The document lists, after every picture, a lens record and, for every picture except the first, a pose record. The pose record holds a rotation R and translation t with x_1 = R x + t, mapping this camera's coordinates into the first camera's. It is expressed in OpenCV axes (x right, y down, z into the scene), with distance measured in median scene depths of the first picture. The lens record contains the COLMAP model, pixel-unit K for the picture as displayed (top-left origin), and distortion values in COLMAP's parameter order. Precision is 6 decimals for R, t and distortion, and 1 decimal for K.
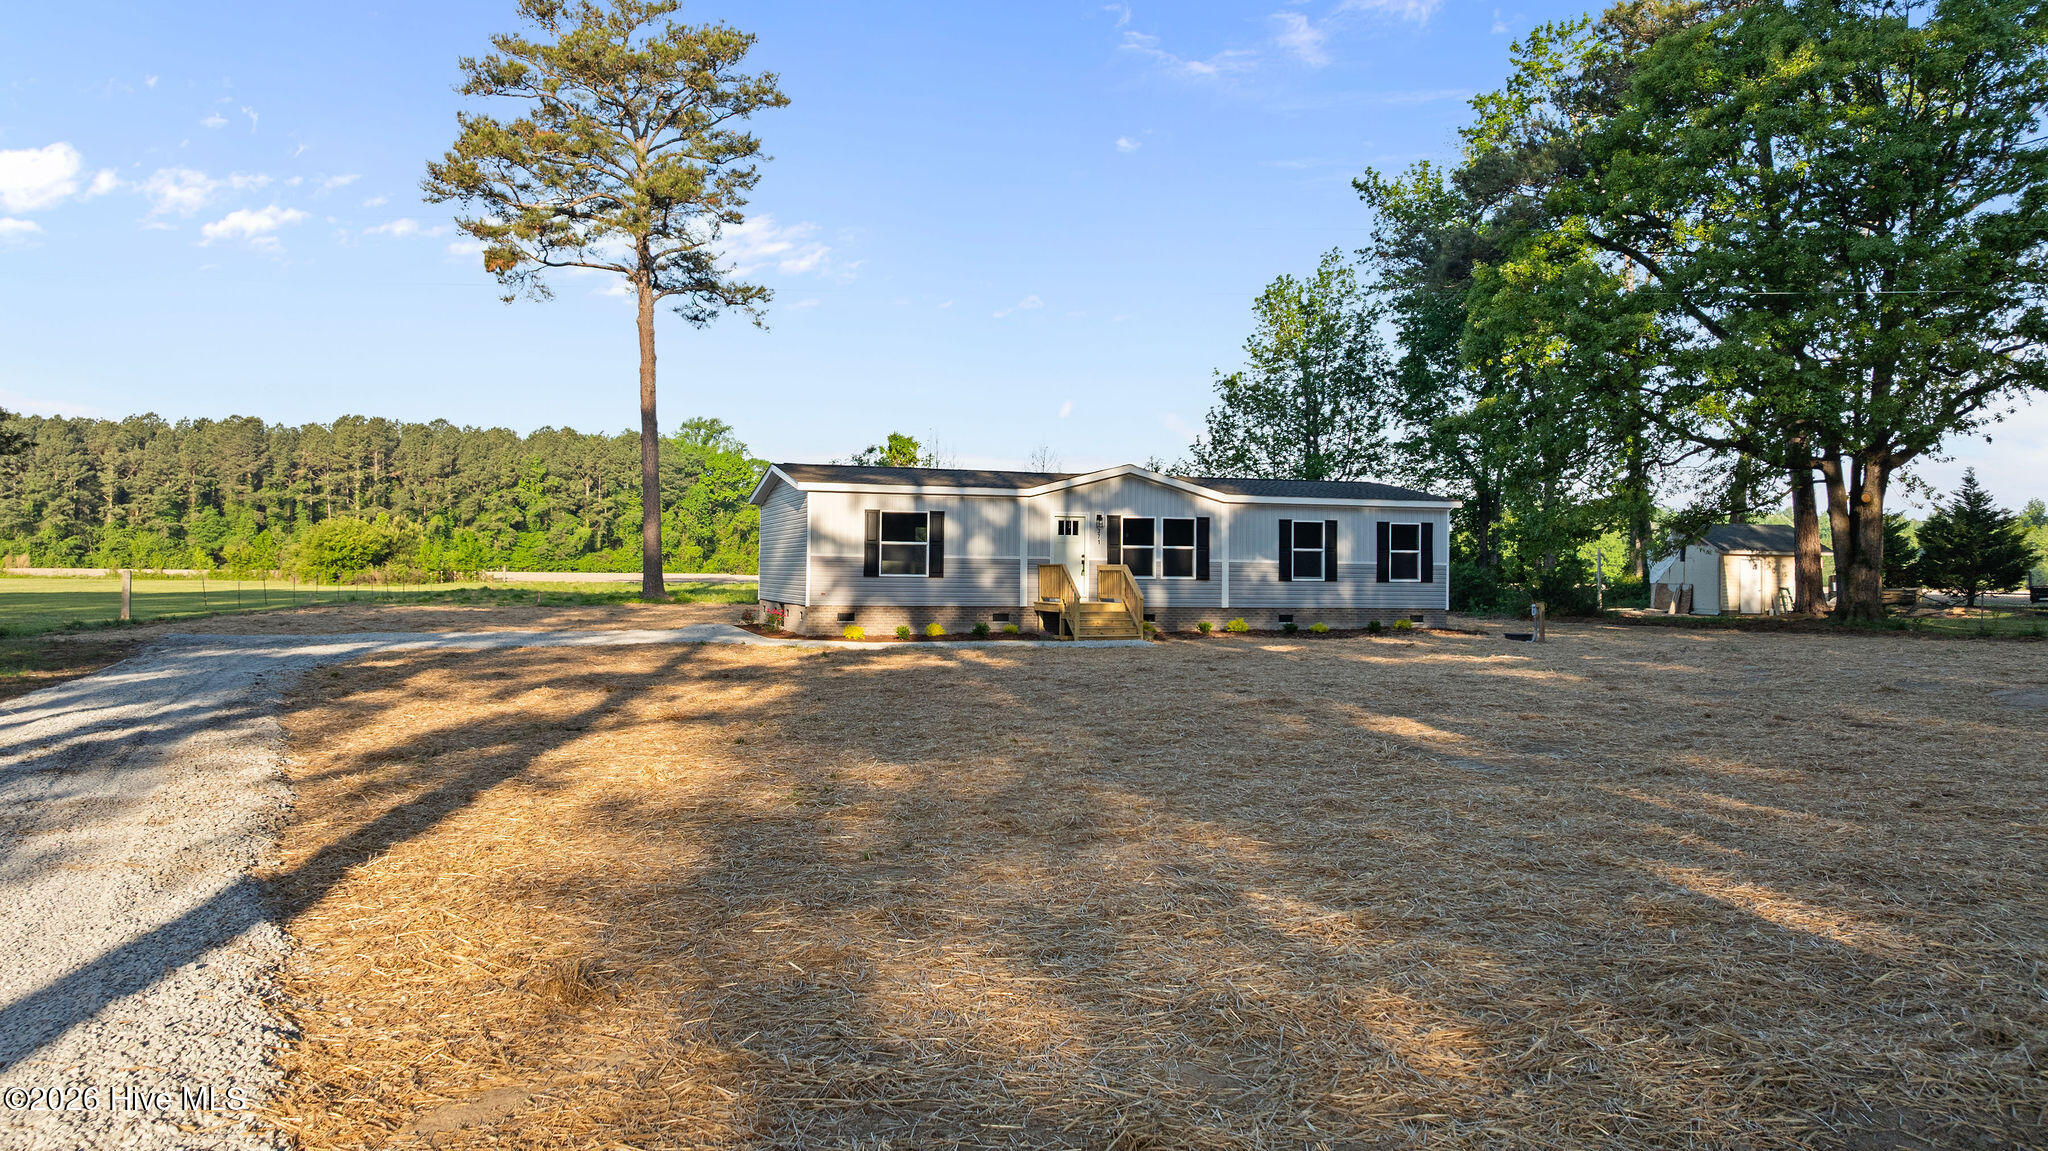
lens RADIAL K [[1541.1, 0, 991.6], [0, 1541.1, 572.7], [0, 0, 1]] dist [-0.009646, -0.003071]
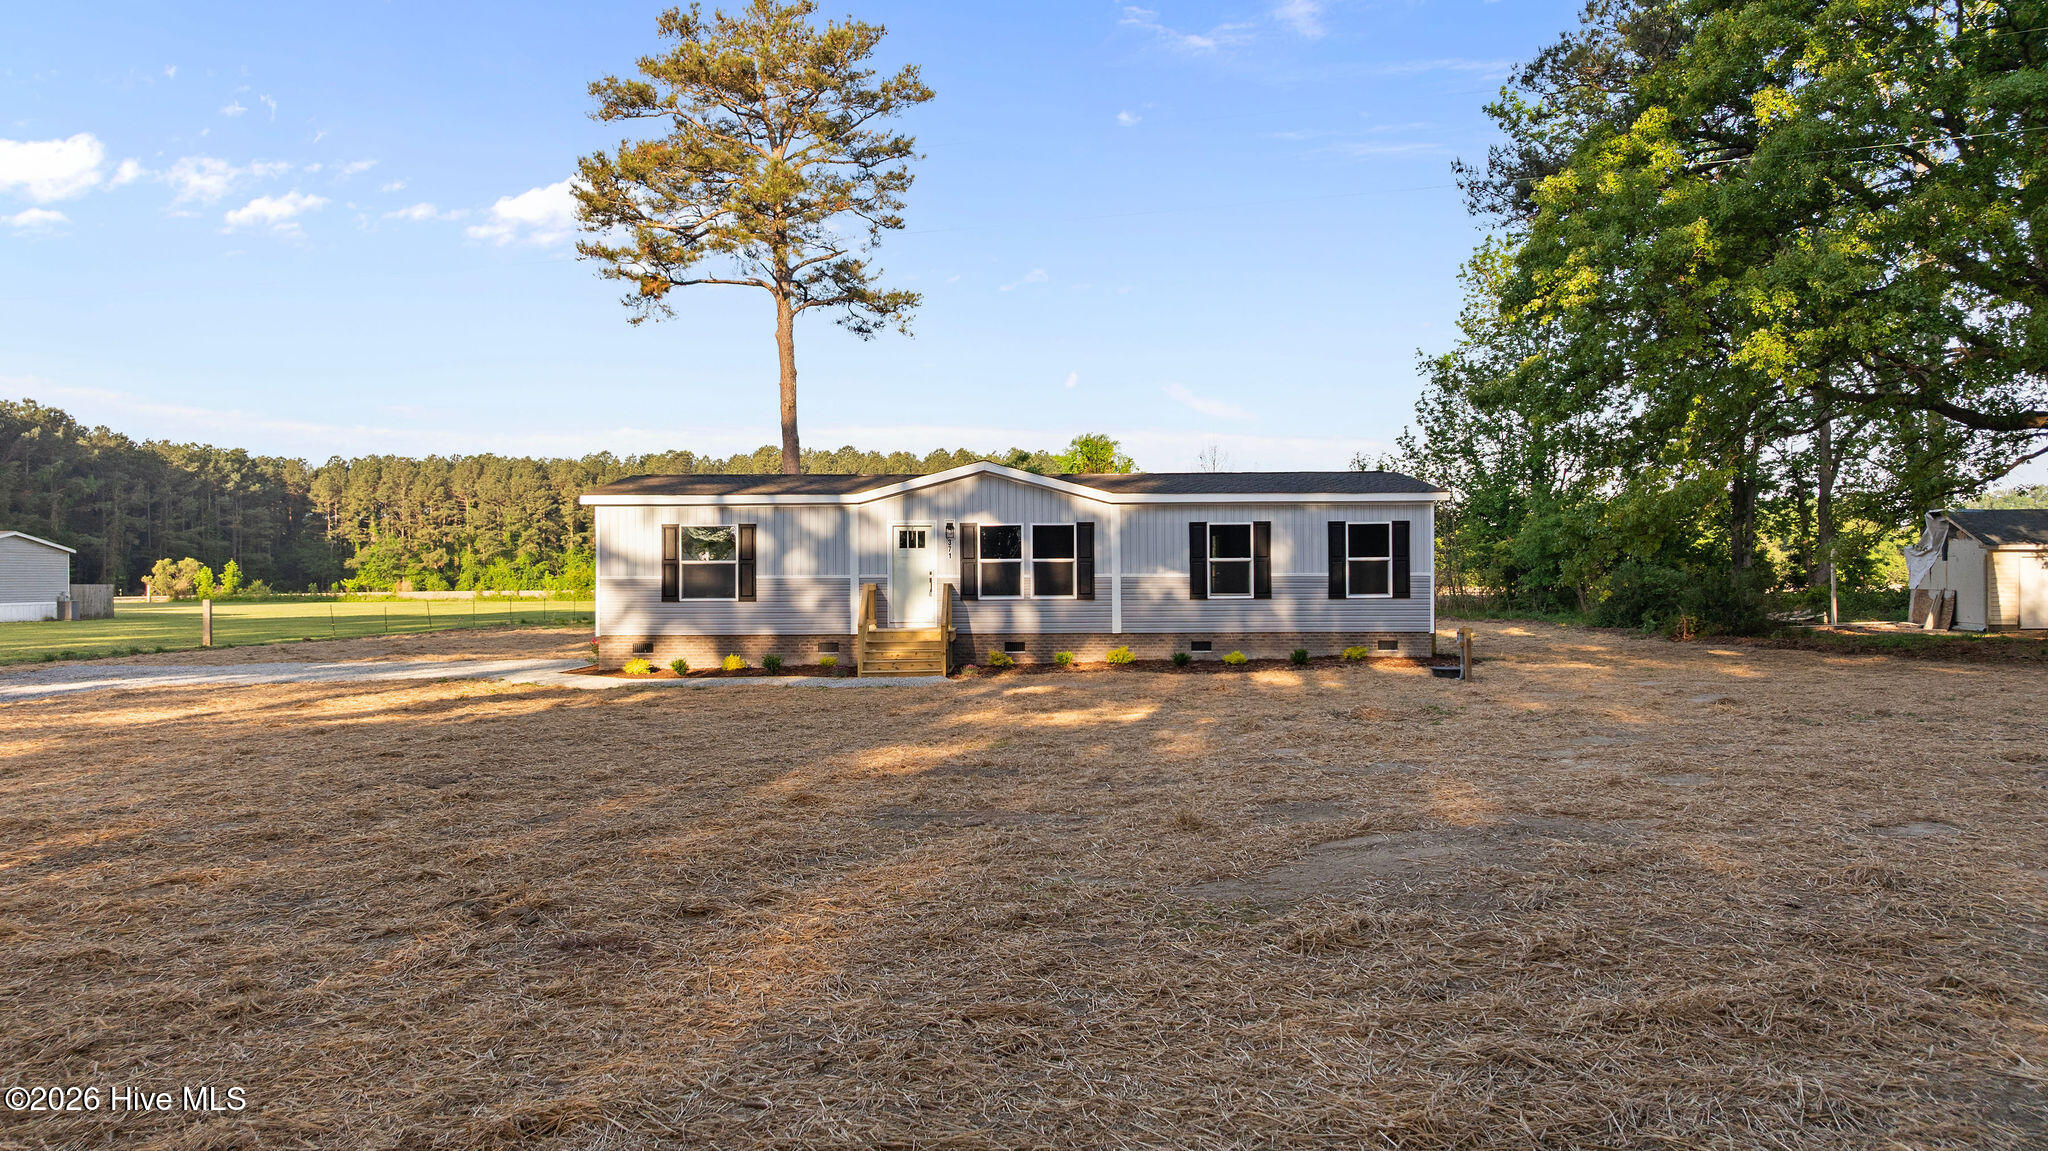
lens RADIAL K [[1475.6, 0, 1016.1], [0, 1475.6, 615.5], [0, 0, 1]] dist [-0.018461, -0.000187]
pose [[0.957030, -0.009050, -0.289847, 0.311837], [0.015709, 0.999663, 0.020655, -0.003247], [0.289562, -0.024321, 0.956850, 0.236986]]
